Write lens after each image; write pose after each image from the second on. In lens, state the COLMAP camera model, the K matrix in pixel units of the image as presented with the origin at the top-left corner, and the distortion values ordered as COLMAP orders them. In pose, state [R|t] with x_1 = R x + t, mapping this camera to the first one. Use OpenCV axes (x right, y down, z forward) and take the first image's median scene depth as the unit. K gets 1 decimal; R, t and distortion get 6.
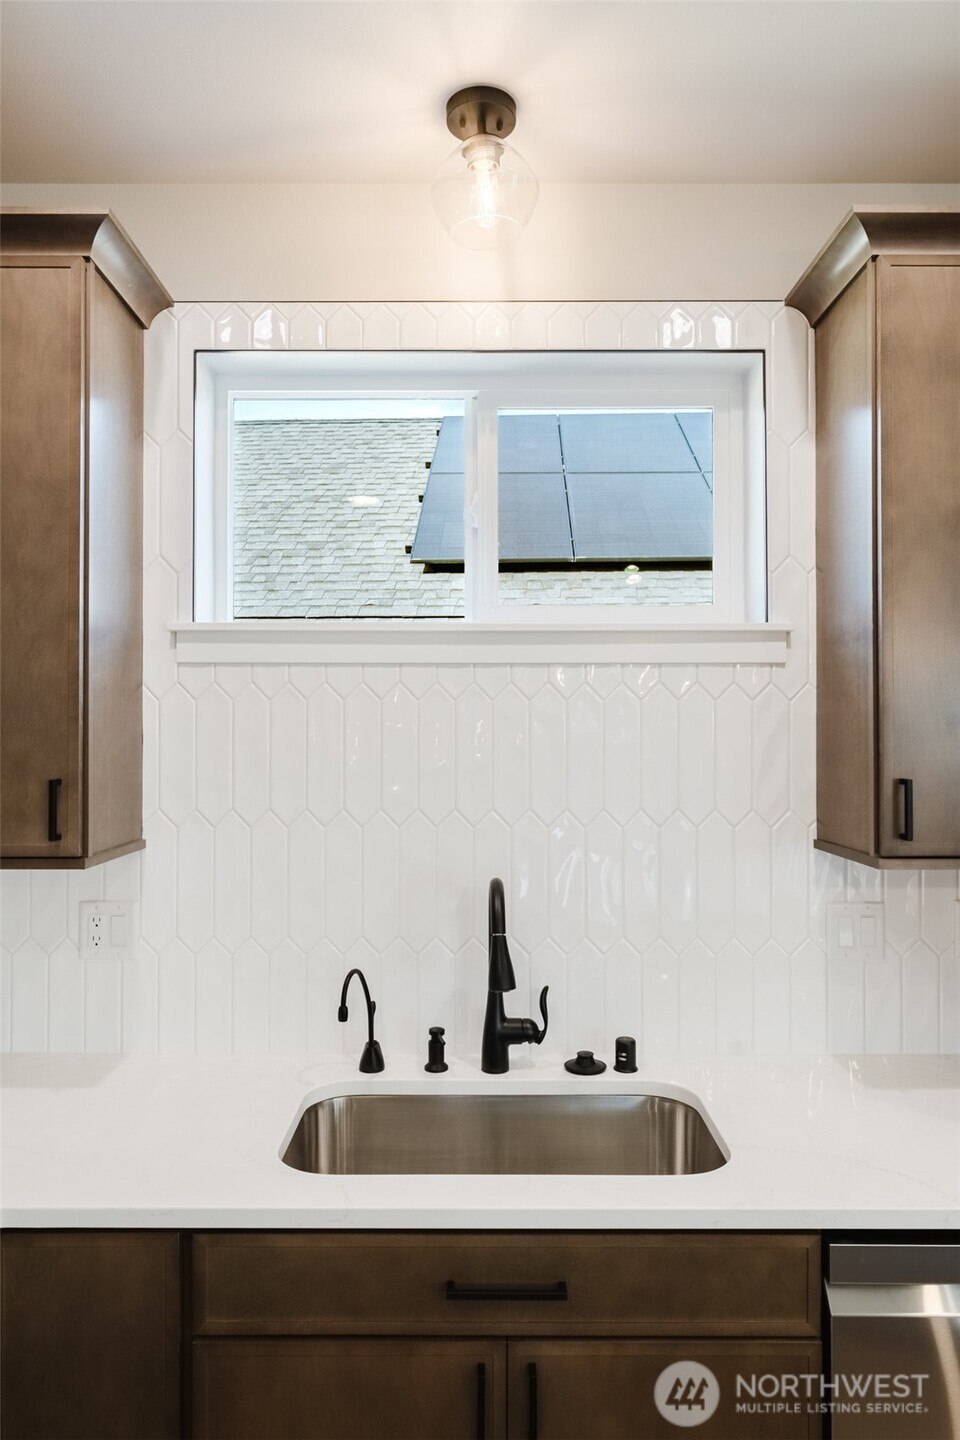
lens RADIAL K [[987.8, 0, 482.5], [0, 987.8, 719.7], [0, 0, 1]] dist [-0.021978, 0.001840]
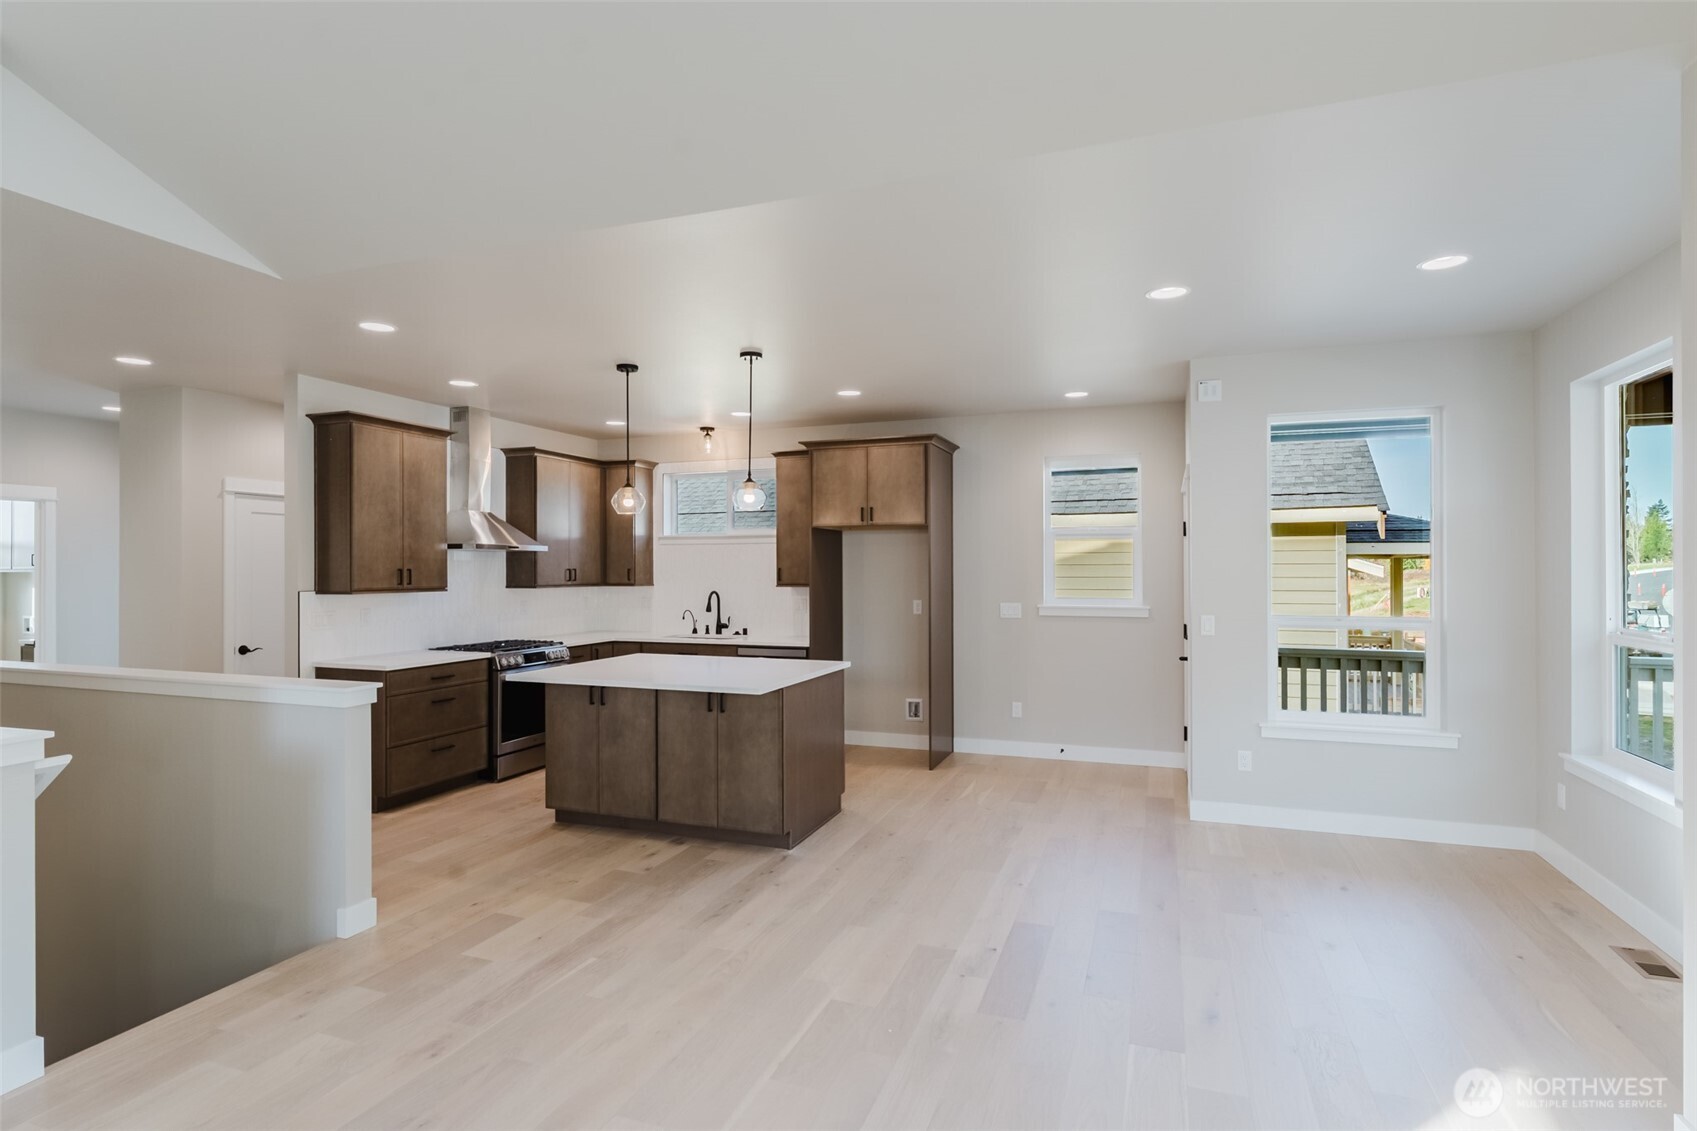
lens RADIAL K [[881.3, 0, 840.8], [0, 881.3, 565.3], [0, 0, 1]] dist [-0.012554, 0.000175]
pose [[0.930200, -0.004991, -0.367020, 2.155079], [0.008175, 0.999941, 0.007122, 0.016580], [0.366963, -0.009626, 0.930186, -2.726048]]
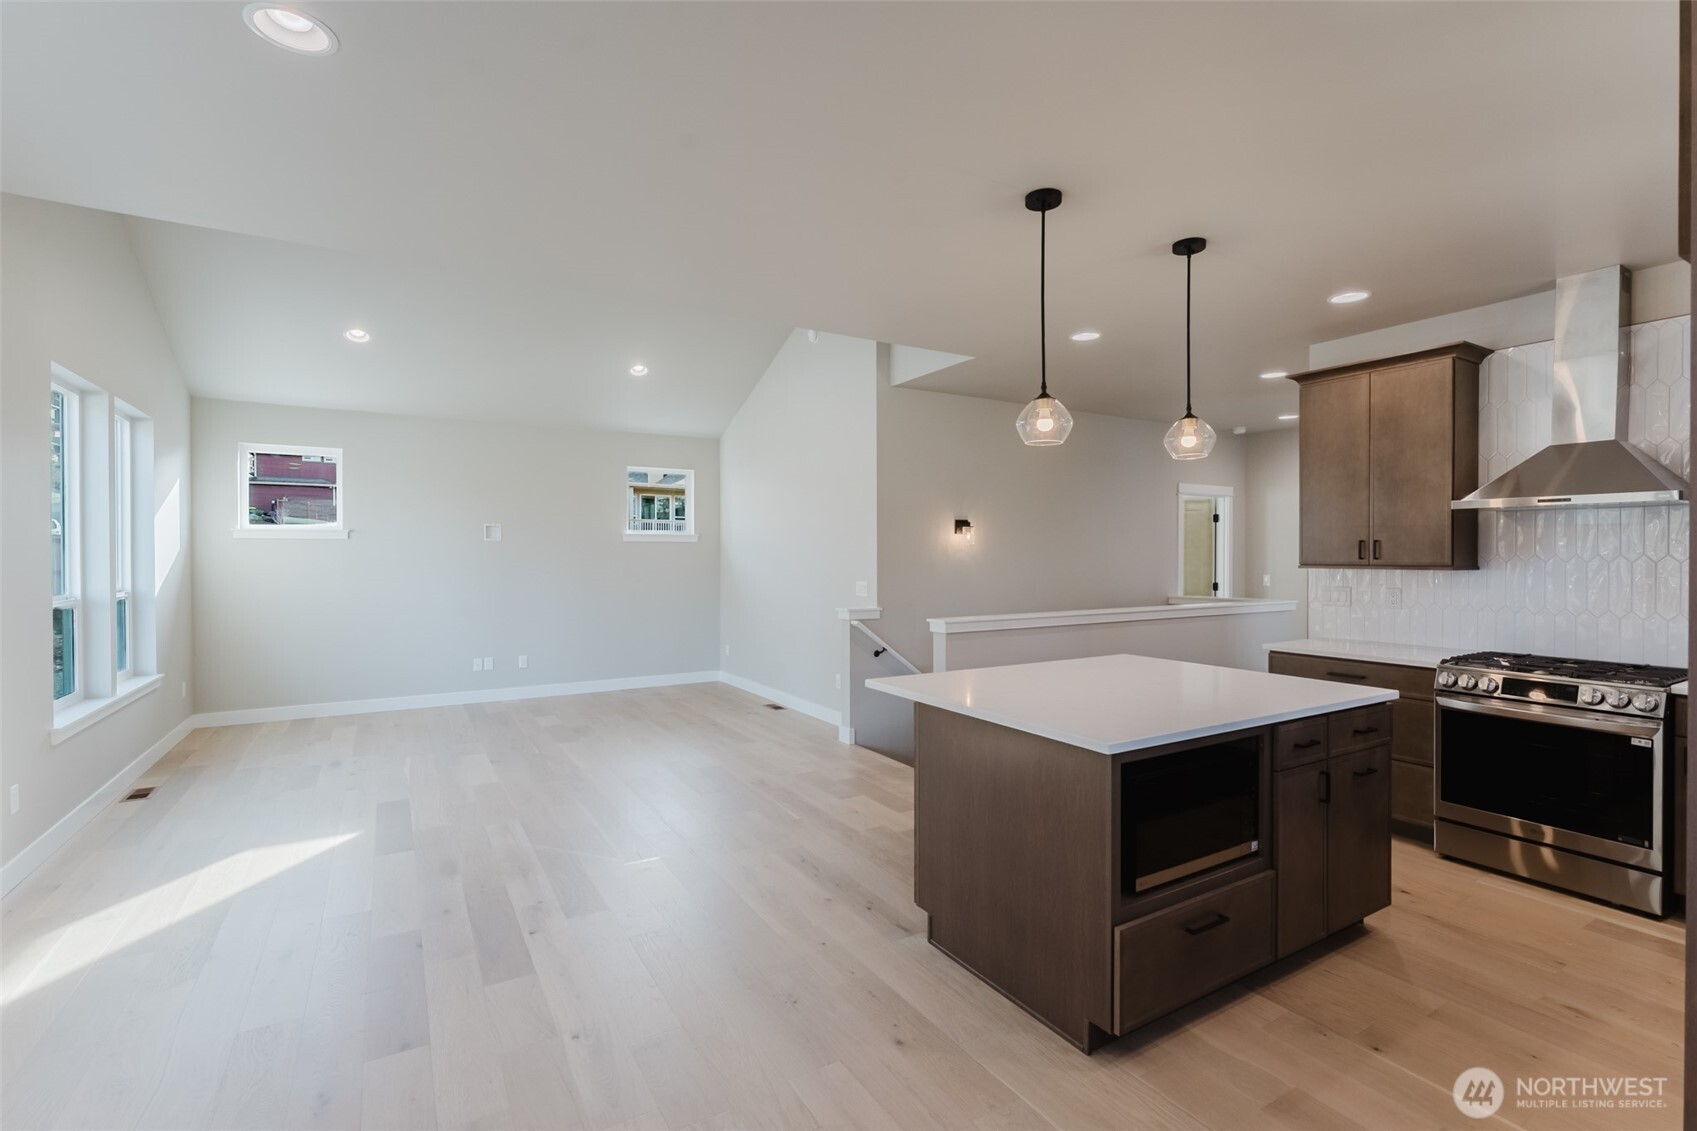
lens RADIAL K [[750.5, 0, 852.0], [0, 750.5, 562.0], [0, 0, 1]] dist [0.001160, 0.000534]
pose [[-0.864151, 0.007755, -0.503172, 1.964985], [0.008785, 0.999961, 0.000325, 0.092653], [0.503155, -0.004140, -0.864186, 0.923312]]
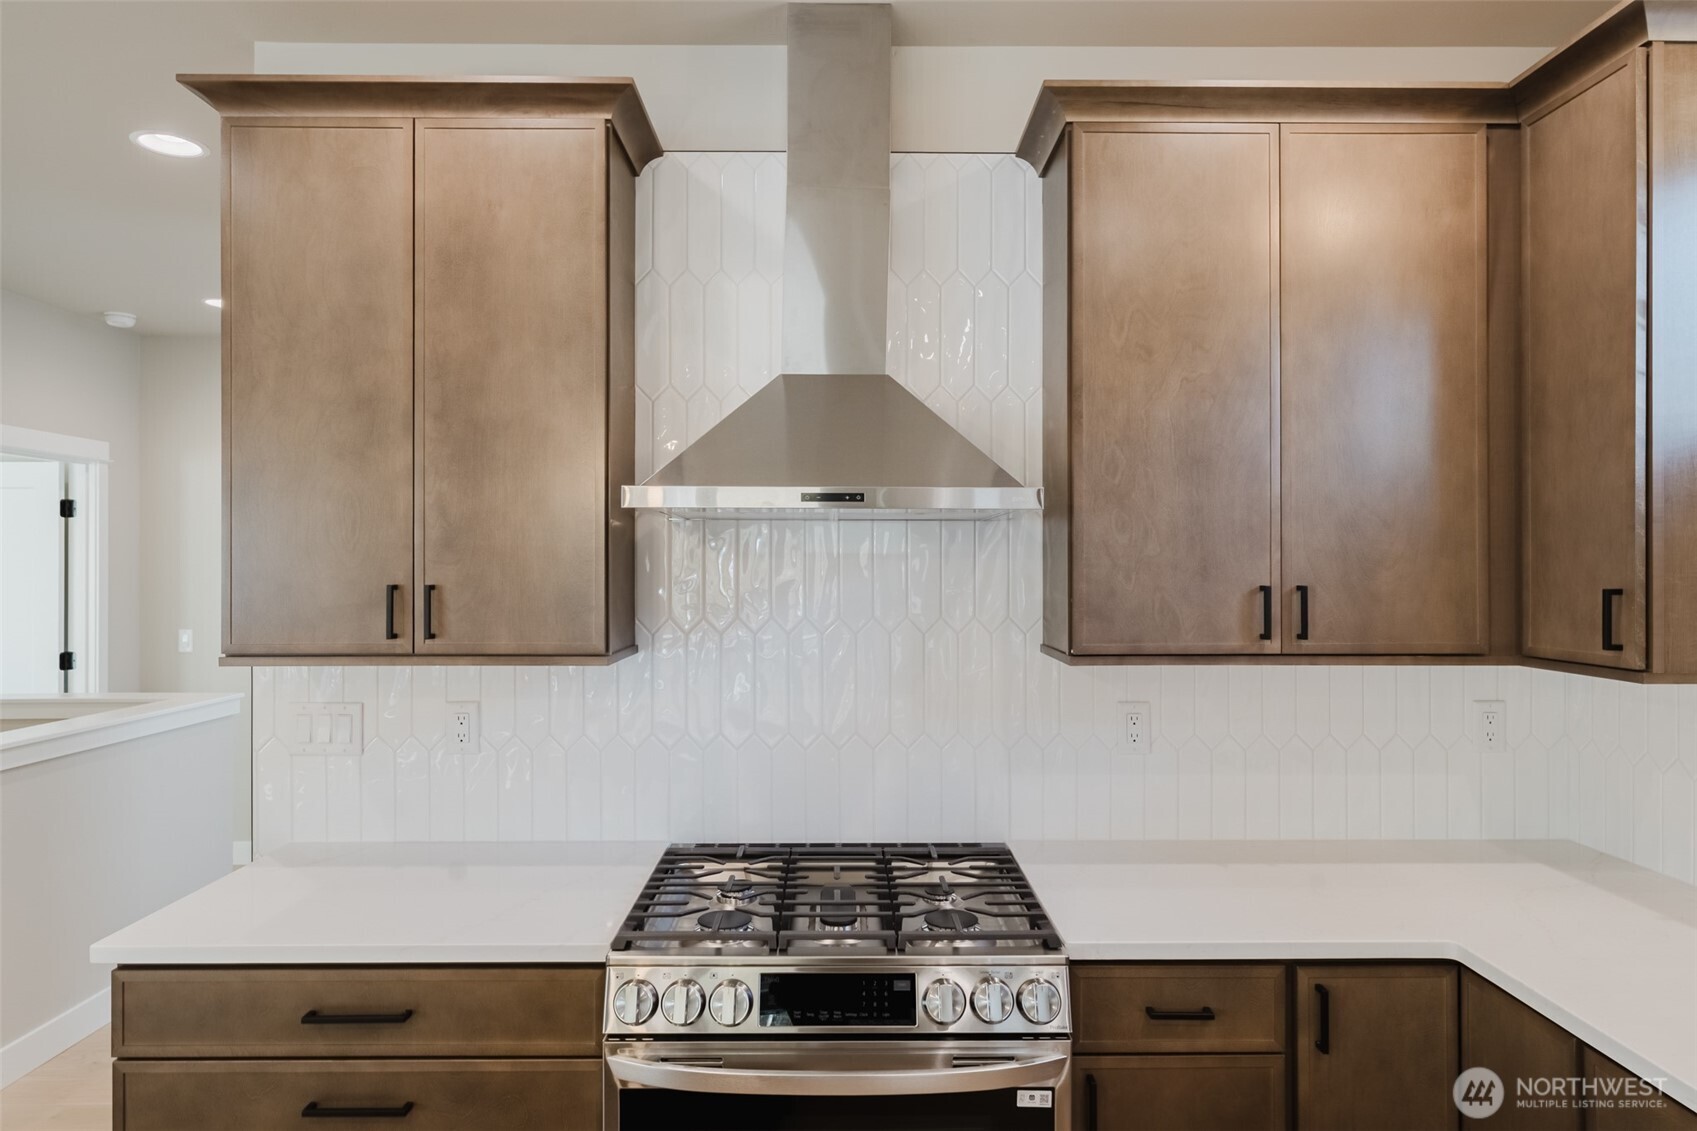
lens RADIAL K [[1054.5, 0, 852.1], [0, 1054.5, 559.8], [0, 0, 1]] dist [-0.002747, 0.002099]
pose [[0.000299, -0.004599, -0.999989, 0.586387], [0.012591, 0.999910, -0.004594, 0.024369], [0.999921, -0.012590, 0.000357, 0.209926]]
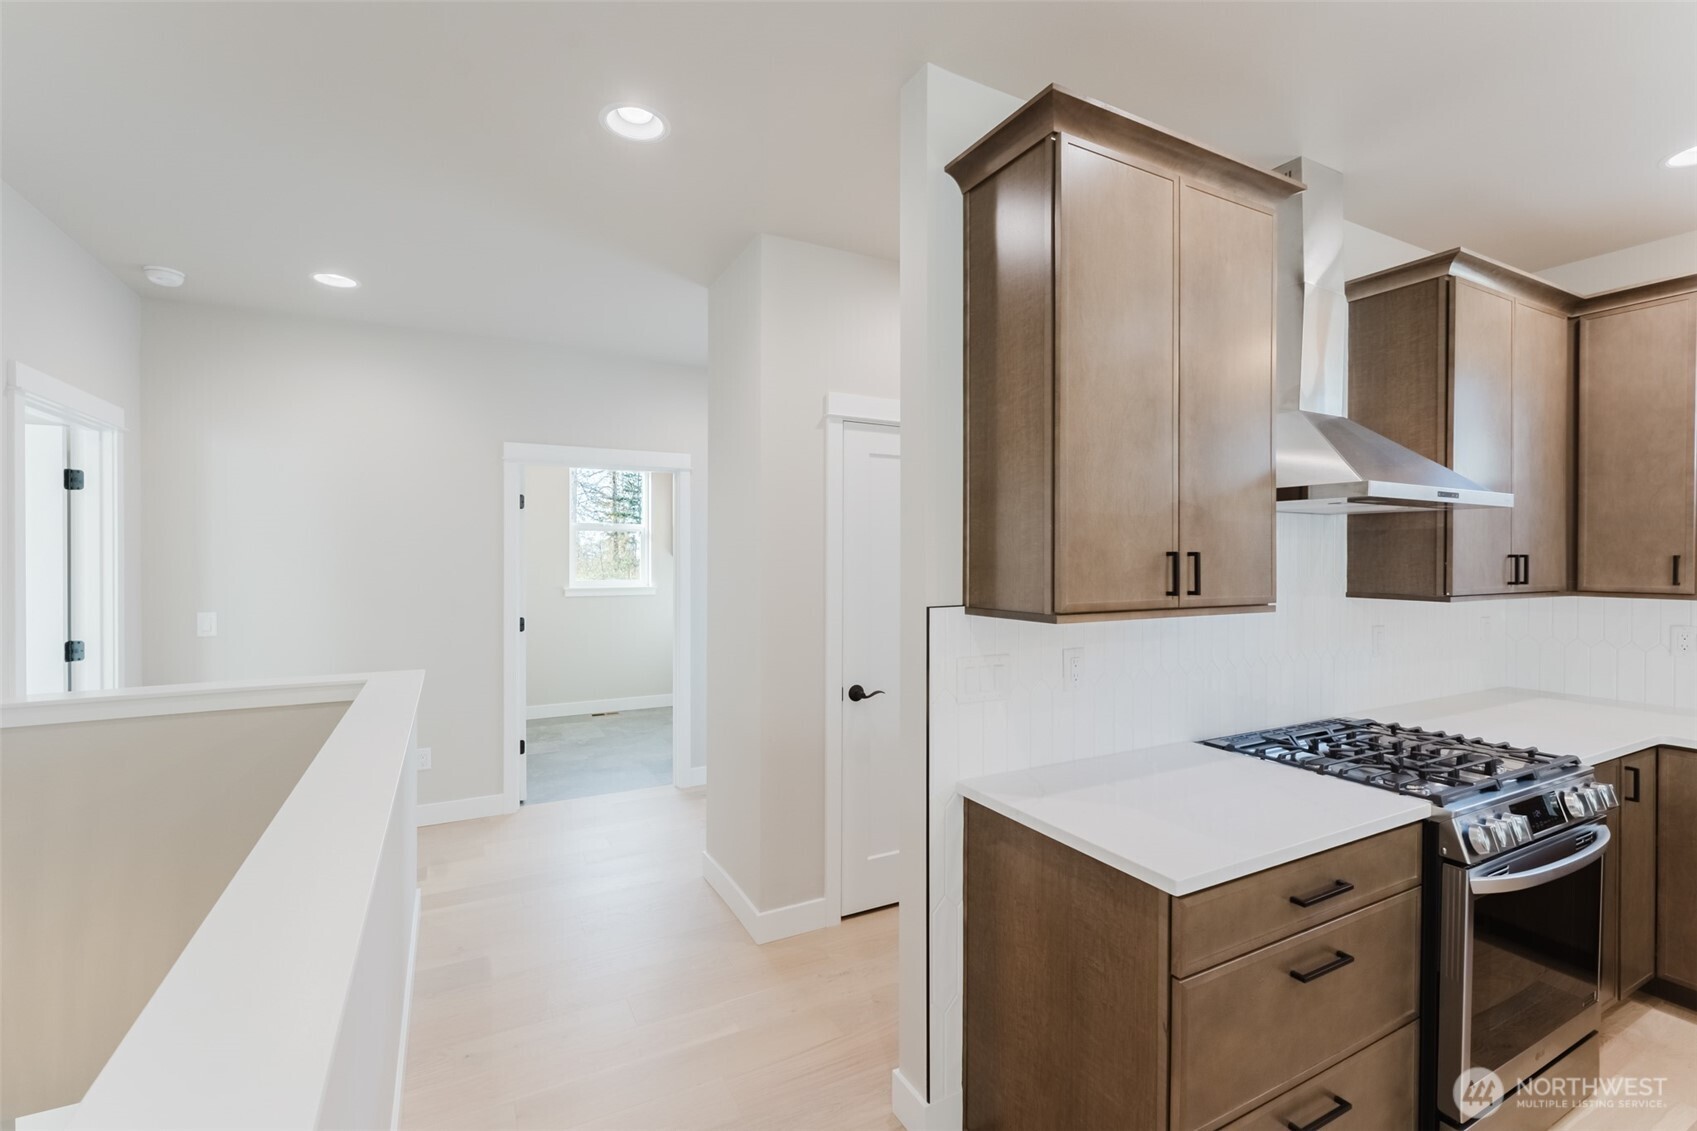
lens RADIAL K [[719.9, 0, 835.4], [0, 719.9, 561.0], [0, 0, 1]] dist [0.005790, -0.000164]
pose [[0.454851, 0.006042, -0.890547, 0.094889], [0.008659, 0.999900, 0.011206, 0.037365], [0.890526, -0.012808, 0.454753, -1.136965]]
